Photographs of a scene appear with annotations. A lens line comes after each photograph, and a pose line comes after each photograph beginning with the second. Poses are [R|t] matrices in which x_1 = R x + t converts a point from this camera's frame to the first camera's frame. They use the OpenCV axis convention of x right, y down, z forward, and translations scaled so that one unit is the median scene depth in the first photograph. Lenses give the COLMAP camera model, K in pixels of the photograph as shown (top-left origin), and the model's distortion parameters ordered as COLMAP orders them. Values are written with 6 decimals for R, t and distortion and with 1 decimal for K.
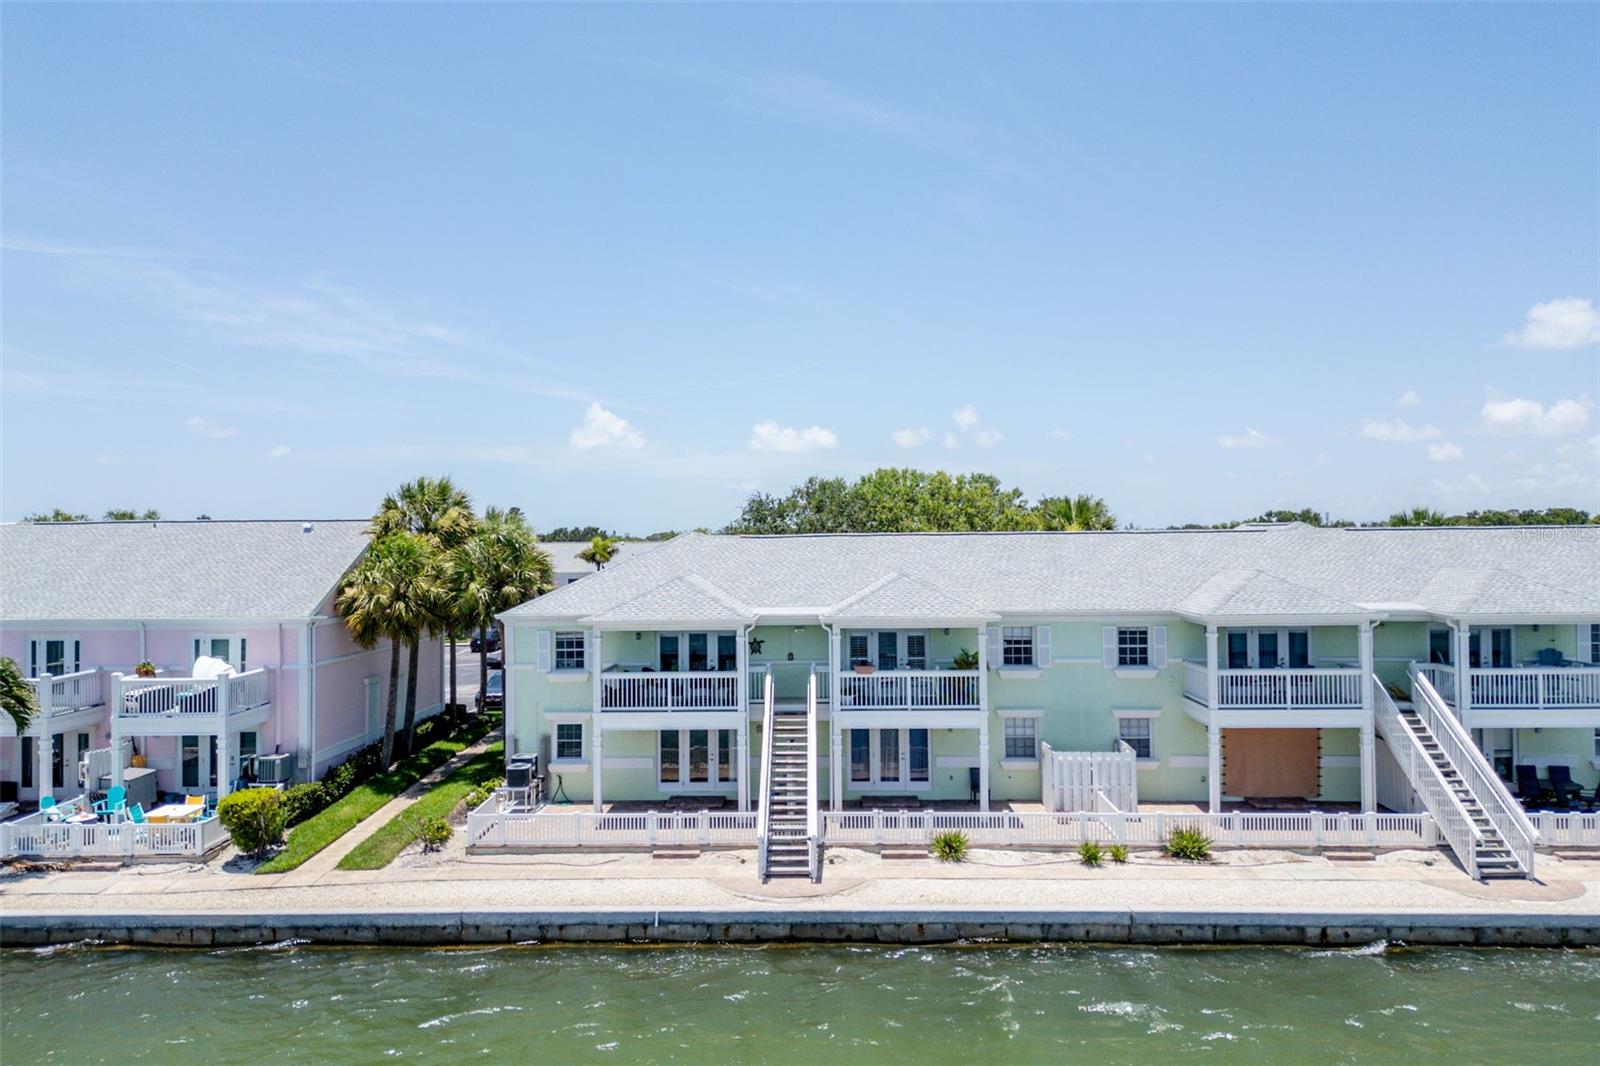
lens RADIAL K [[1108.2, 0, 804.1], [0, 1108.2, 532.0], [0, 0, 1]] dist [0.086865, -0.091783]
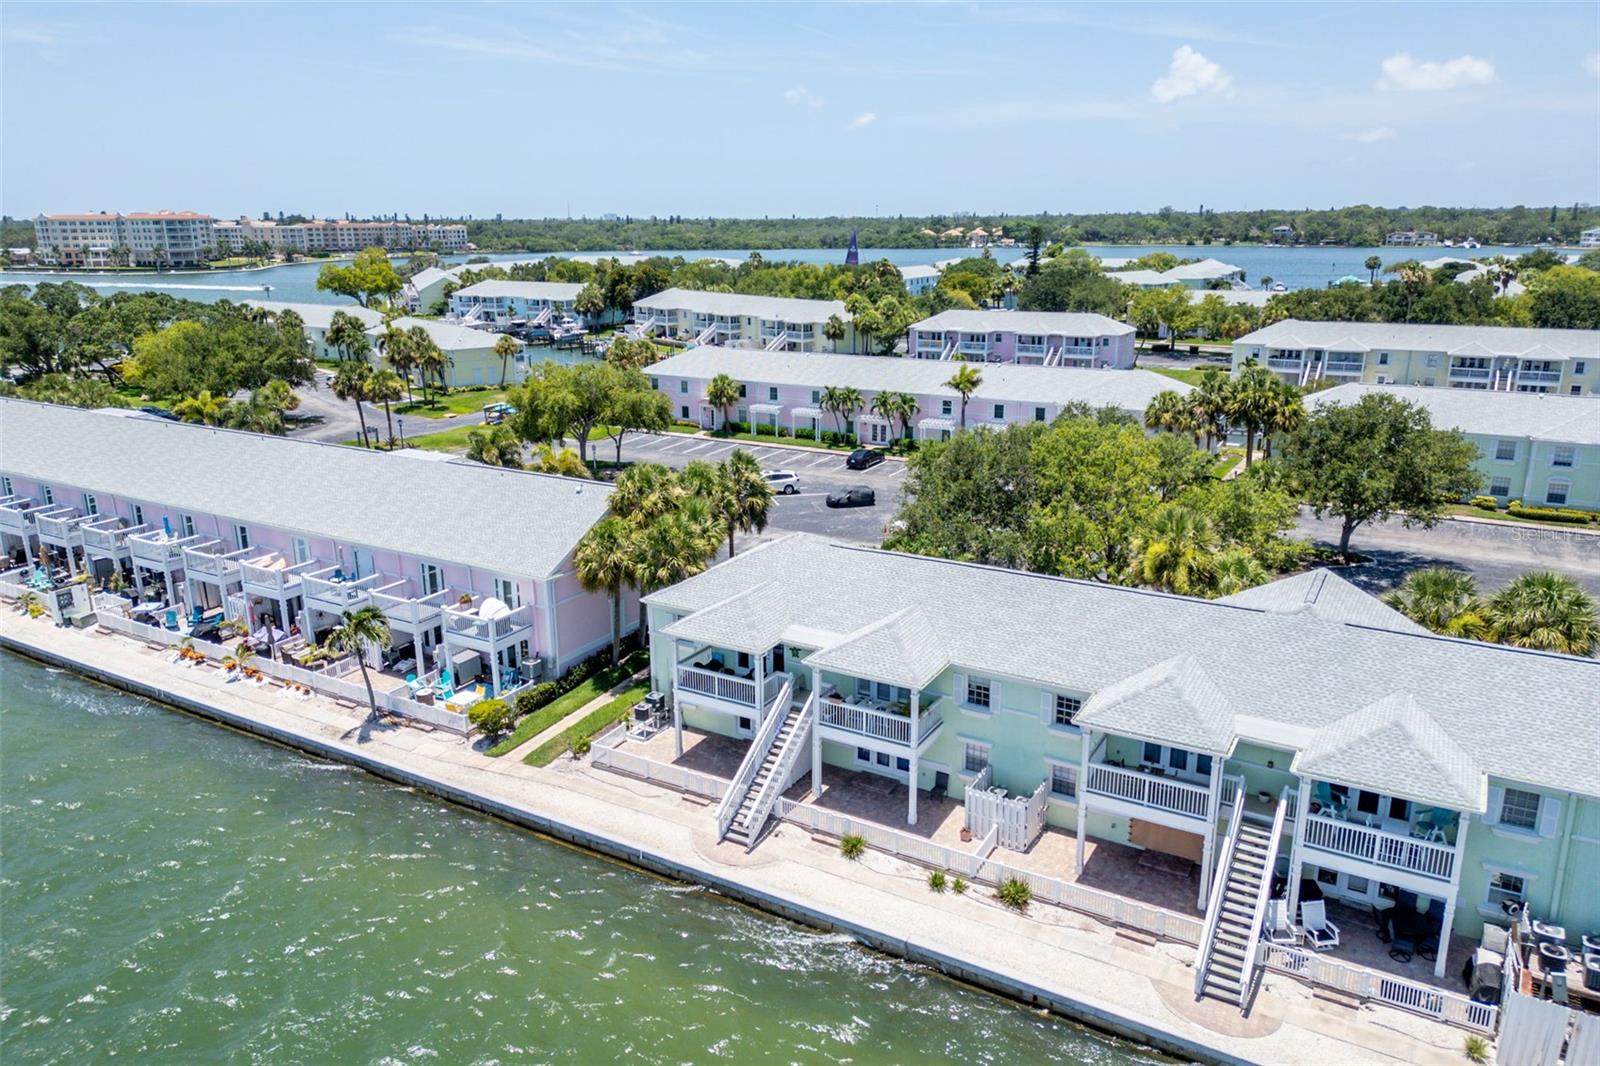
lens RADIAL K [[1108.2, 0, 804.1], [0, 1108.2, 532.0], [0, 0, 1]] dist [0.086865, -0.091783]
pose [[0.877358, 0.133930, -0.460766, 0.574029], [0.007488, 0.956319, 0.292230, -0.435946], [0.479778, -0.259841, 0.838031, -0.093856]]
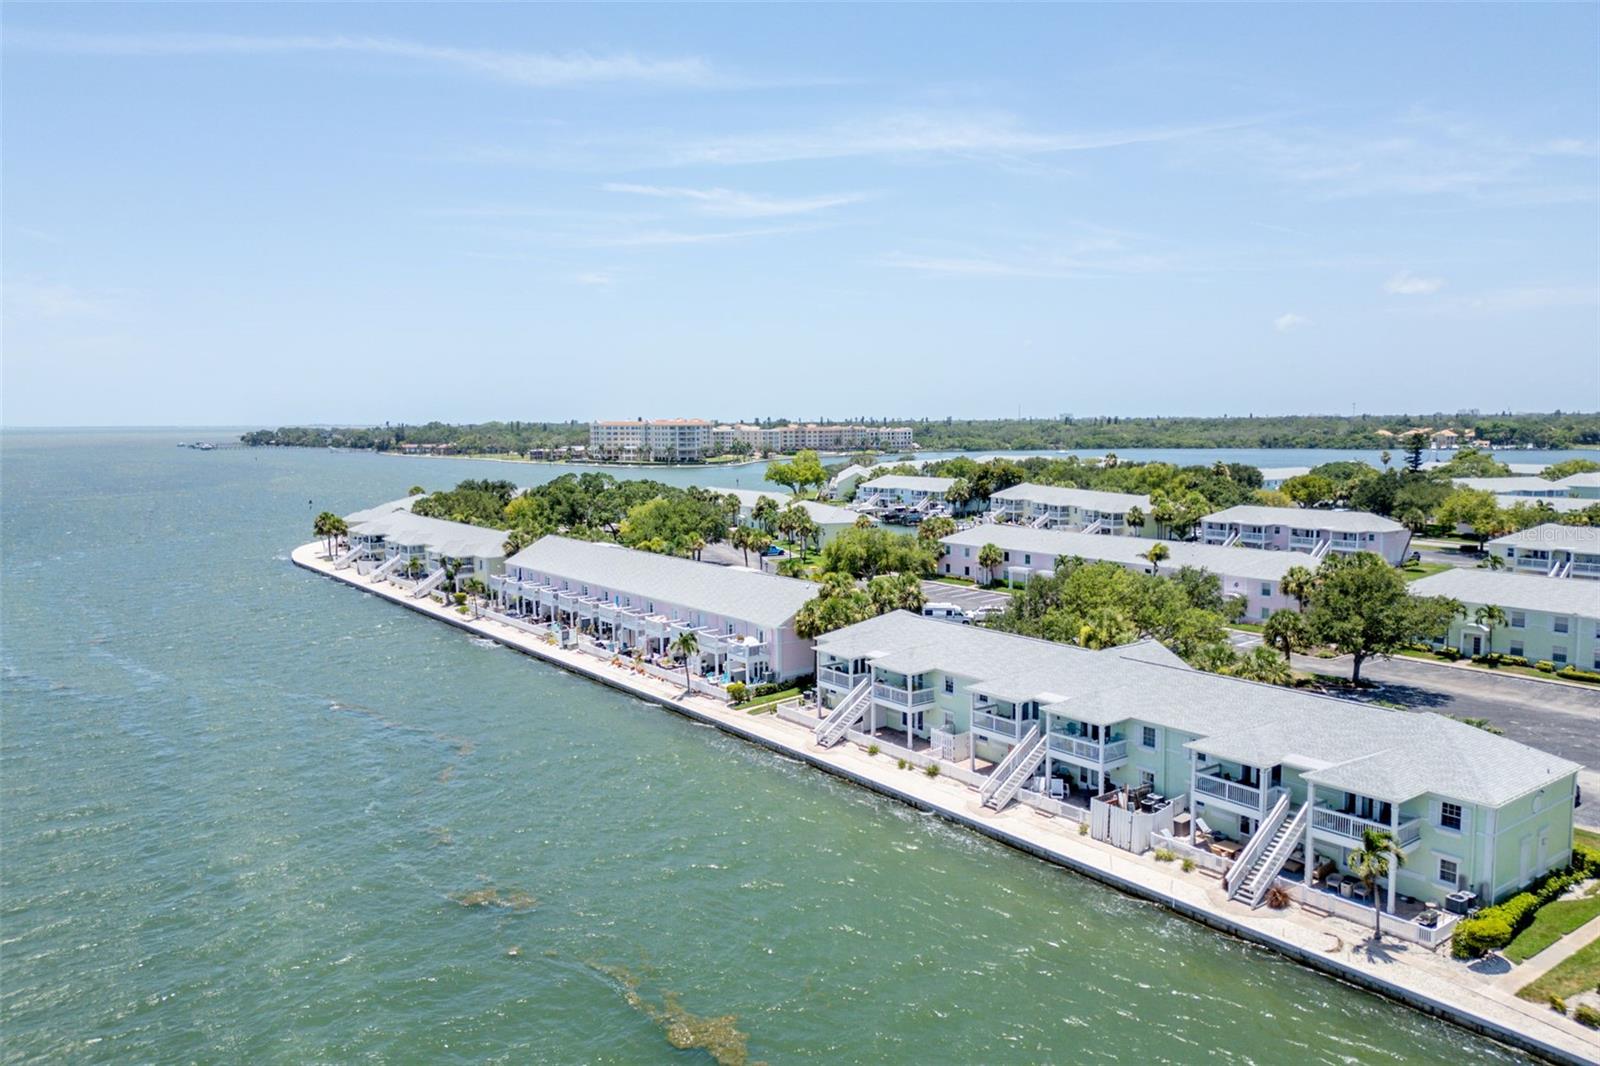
lens RADIAL K [[1123.1, 0, 817.7], [0, 1123.1, 532.3], [0, 0, 1]] dist [0.155876, -0.238444]
pose [[0.632431, 0.082817, -0.770177, 1.884178], [0.015451, 0.992722, 0.119434, -0.525443], [0.774462, -0.087434, 0.626549, -0.737215]]
